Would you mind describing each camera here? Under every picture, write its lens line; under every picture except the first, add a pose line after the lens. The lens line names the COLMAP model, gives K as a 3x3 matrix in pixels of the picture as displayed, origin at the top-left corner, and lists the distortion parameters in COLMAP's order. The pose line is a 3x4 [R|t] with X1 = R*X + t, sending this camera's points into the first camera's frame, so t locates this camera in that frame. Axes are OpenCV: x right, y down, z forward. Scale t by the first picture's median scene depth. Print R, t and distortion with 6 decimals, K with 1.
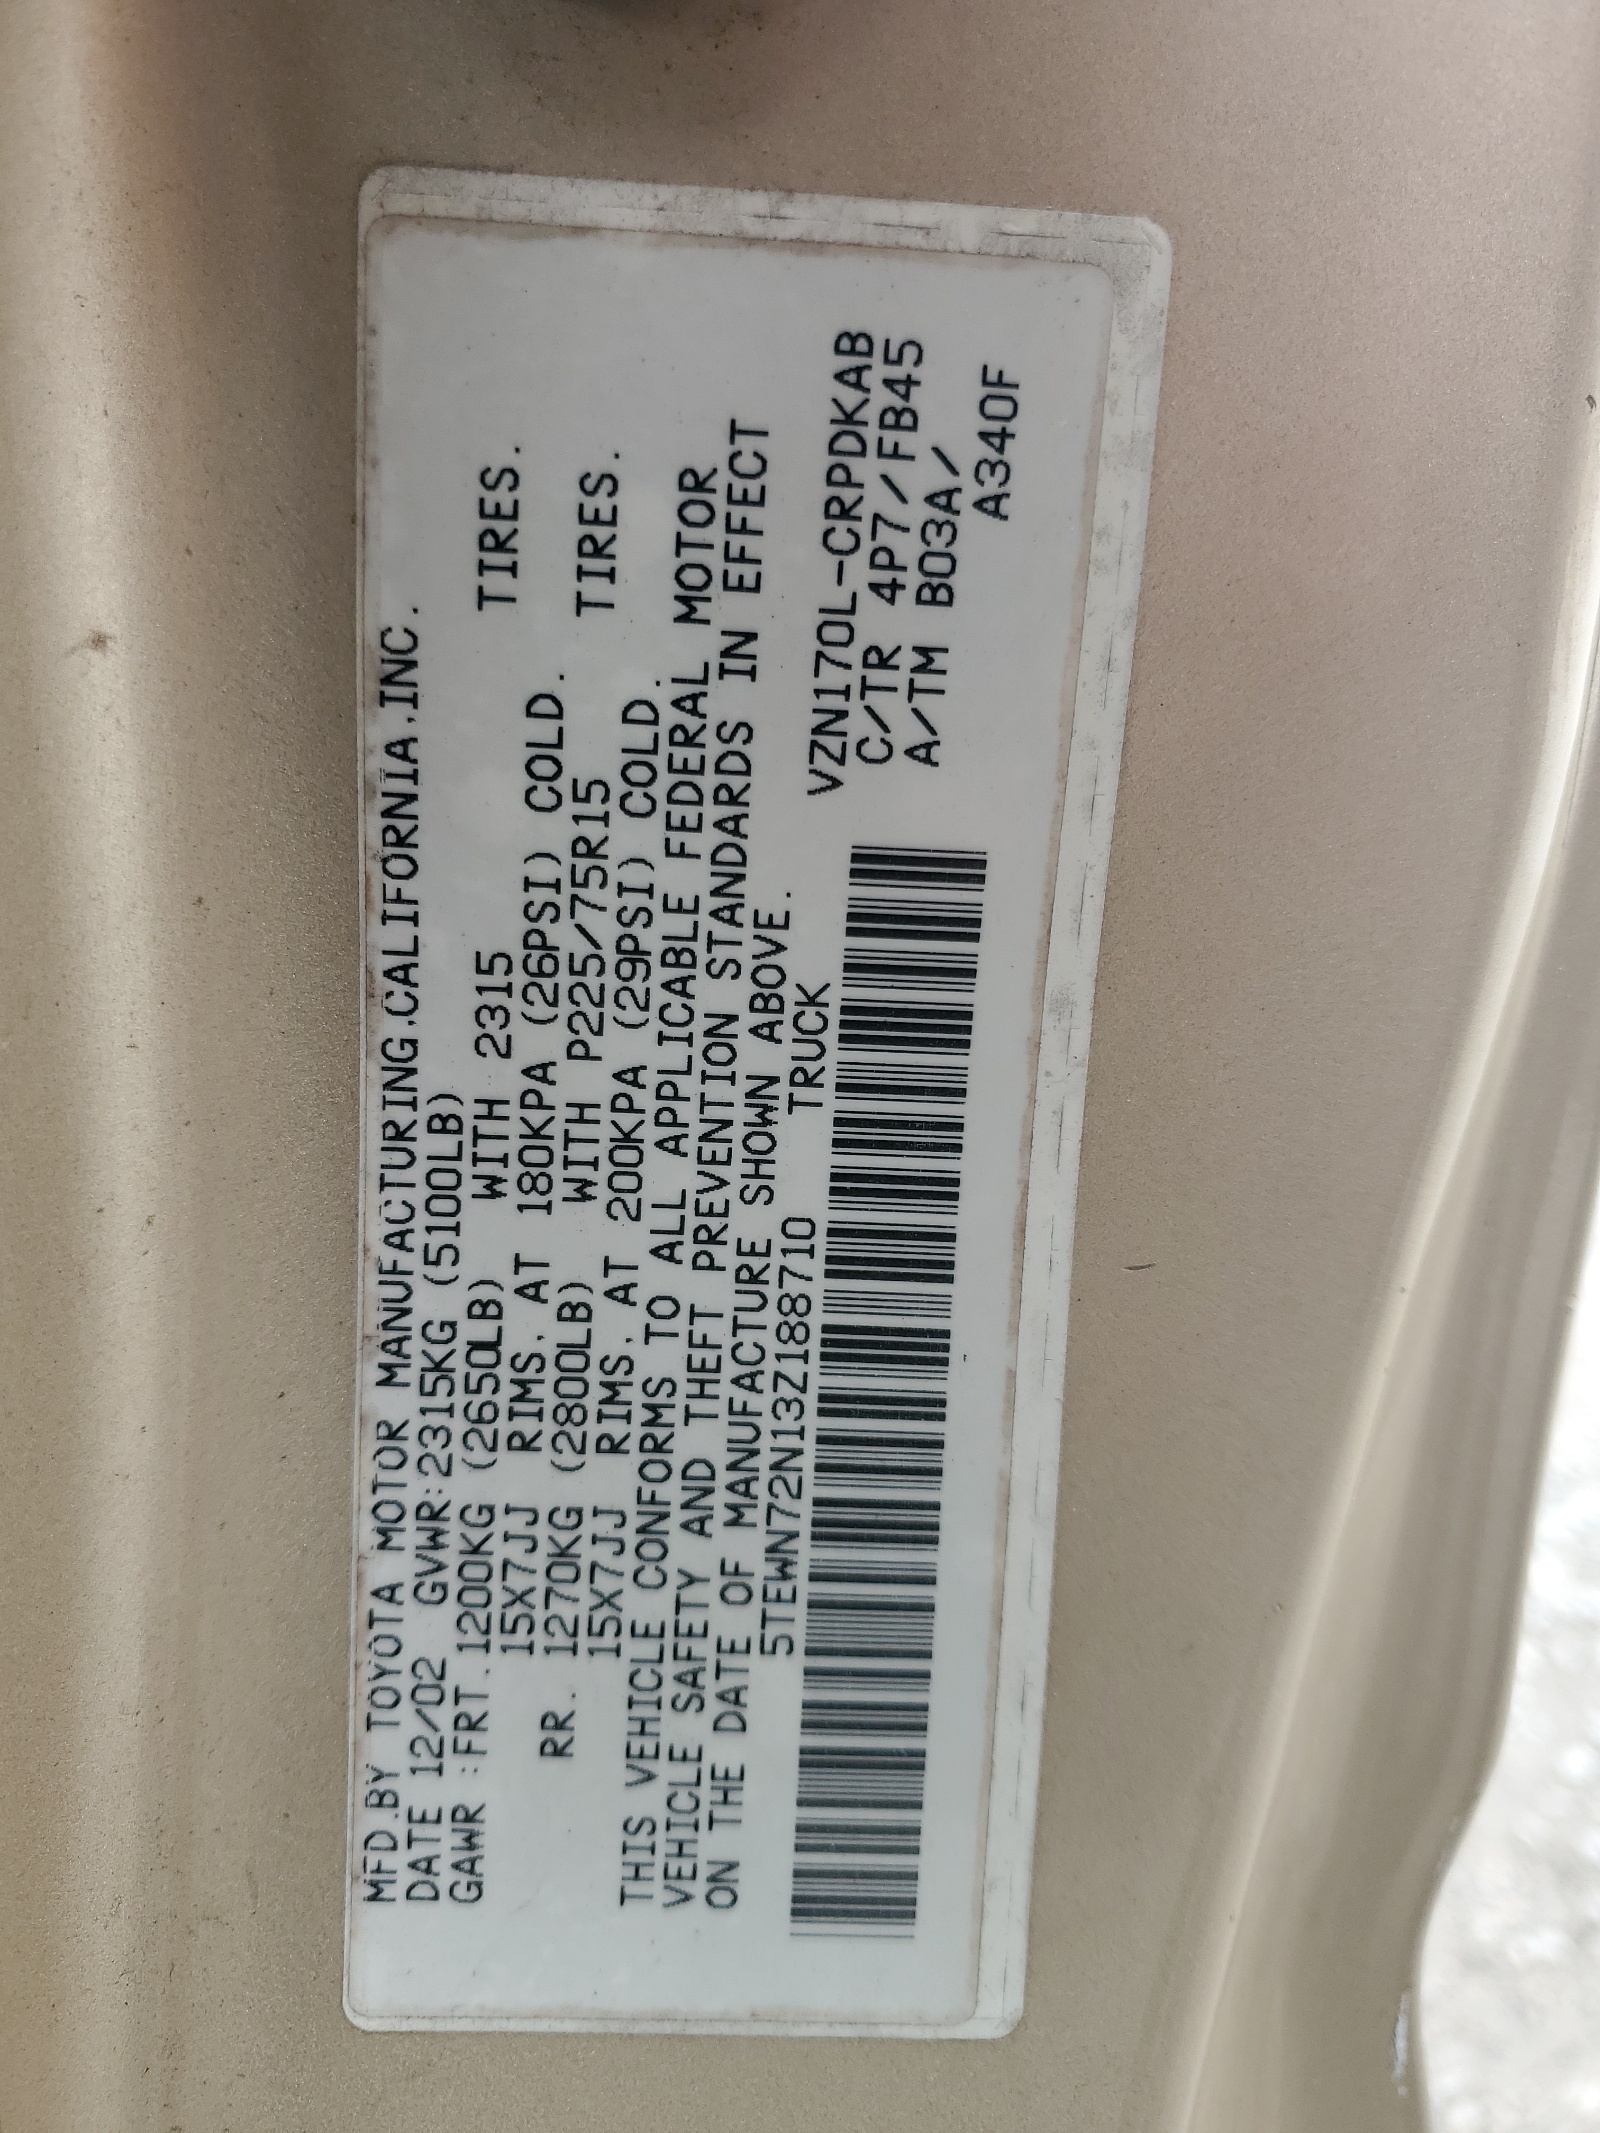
lens RADIAL K [[1625.9, 0, 800.0], [0, 1625.9, 1066.5], [0, 0, 1]] dist [-0.004847, -0.001337]
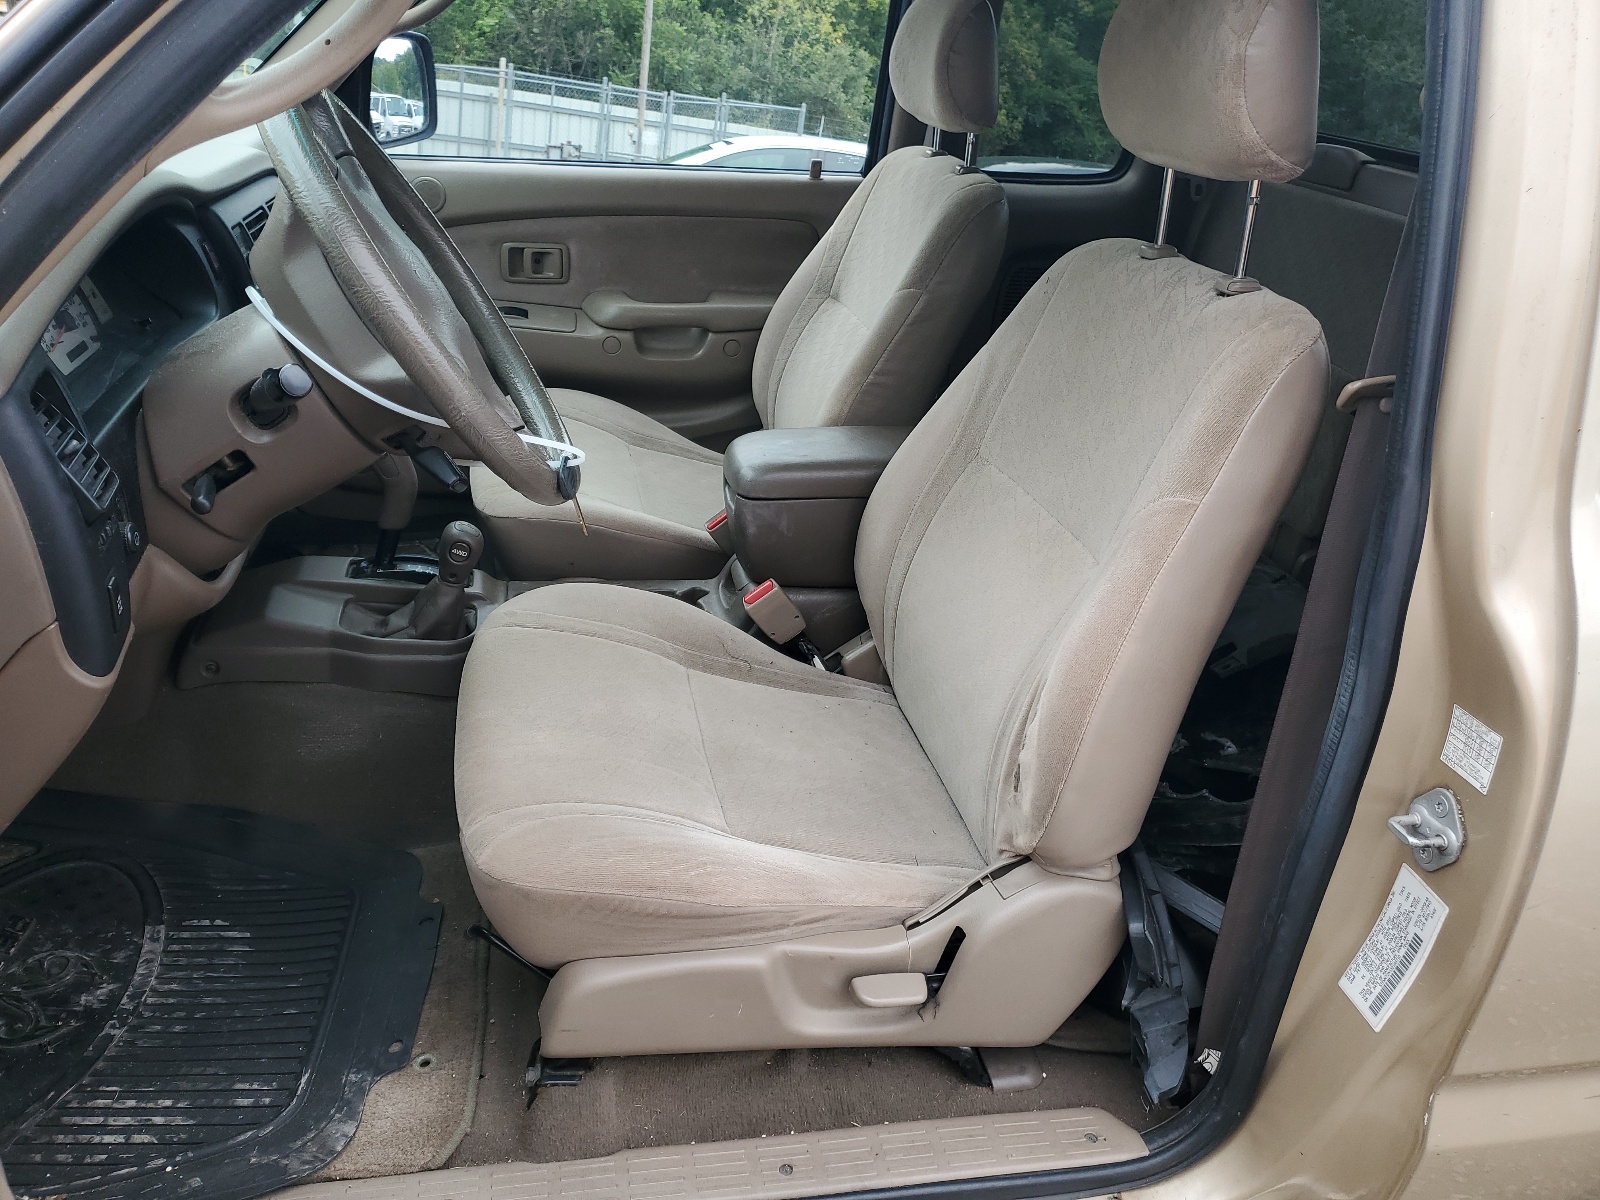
lens RADIAL K [[1217.4, 0, 800.0], [0, 1217.4, 600.0], [0, 0, 1]] dist [0.061320, 0.001162]
pose [[0.190083, 0.442502, -0.876391, 5.413066], [-0.356768, 0.862773, 0.358245, -3.470884], [0.914650, 0.244572, 0.321869, -5.867679]]
